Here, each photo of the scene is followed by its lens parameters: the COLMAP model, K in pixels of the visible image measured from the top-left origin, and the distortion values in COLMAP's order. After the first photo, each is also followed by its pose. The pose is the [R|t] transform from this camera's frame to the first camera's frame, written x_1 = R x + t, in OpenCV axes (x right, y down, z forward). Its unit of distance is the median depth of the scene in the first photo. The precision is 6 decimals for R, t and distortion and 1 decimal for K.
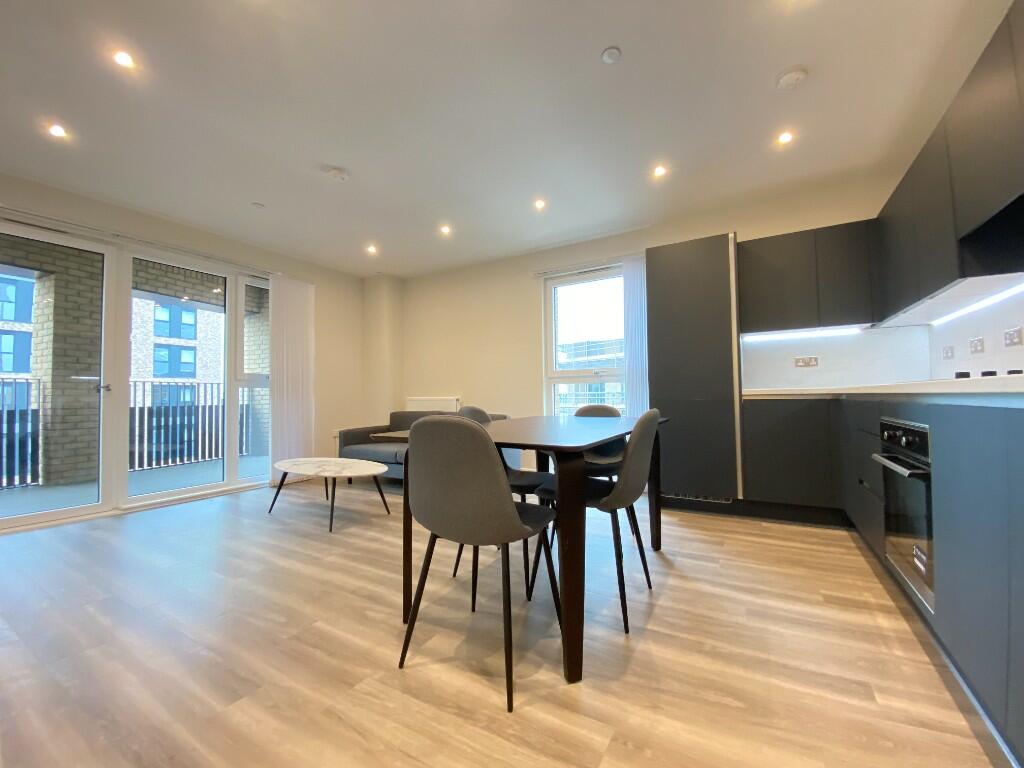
lens RADIAL K [[424.5, 0, 514.2], [0, 424.5, 383.8], [0, 0, 1]] dist [-0.013864, -0.000796]
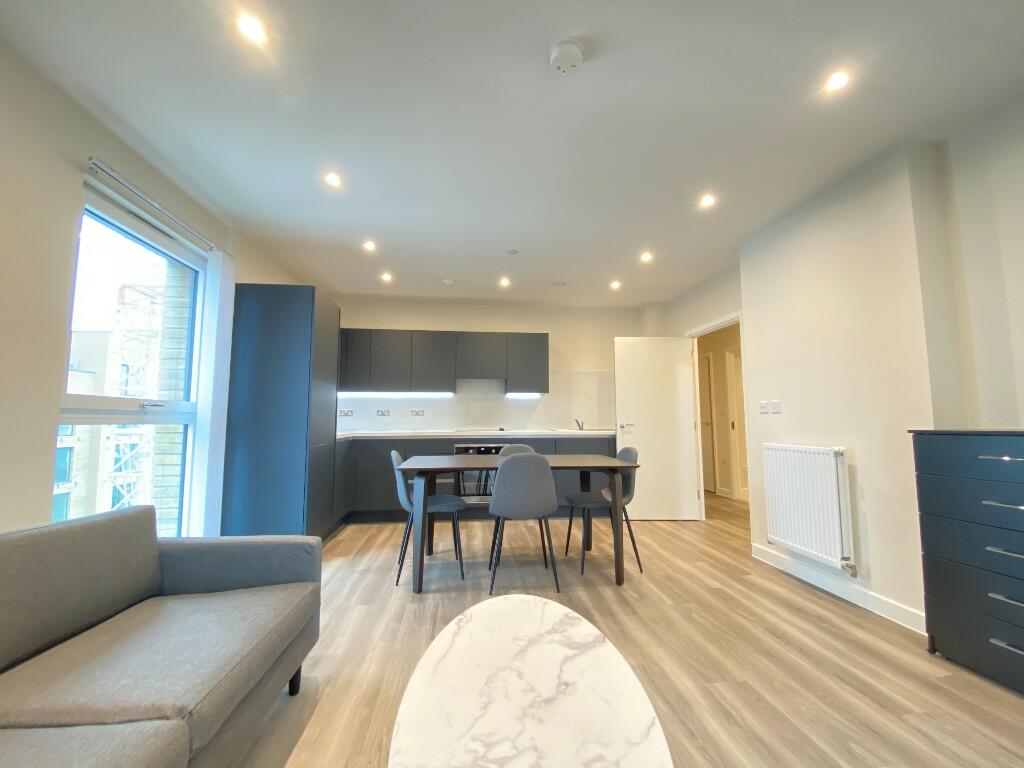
lens RADIAL K [[424.5, 0, 513.7], [0, 424.5, 380.4], [0, 0, 1]] dist [-0.013864, -0.000796]
pose [[-0.589182, 0.077833, 0.804243, -1.275743], [-0.007806, 0.994755, -0.101989, -0.028145], [-0.807962, -0.066368, -0.585485, 2.171215]]
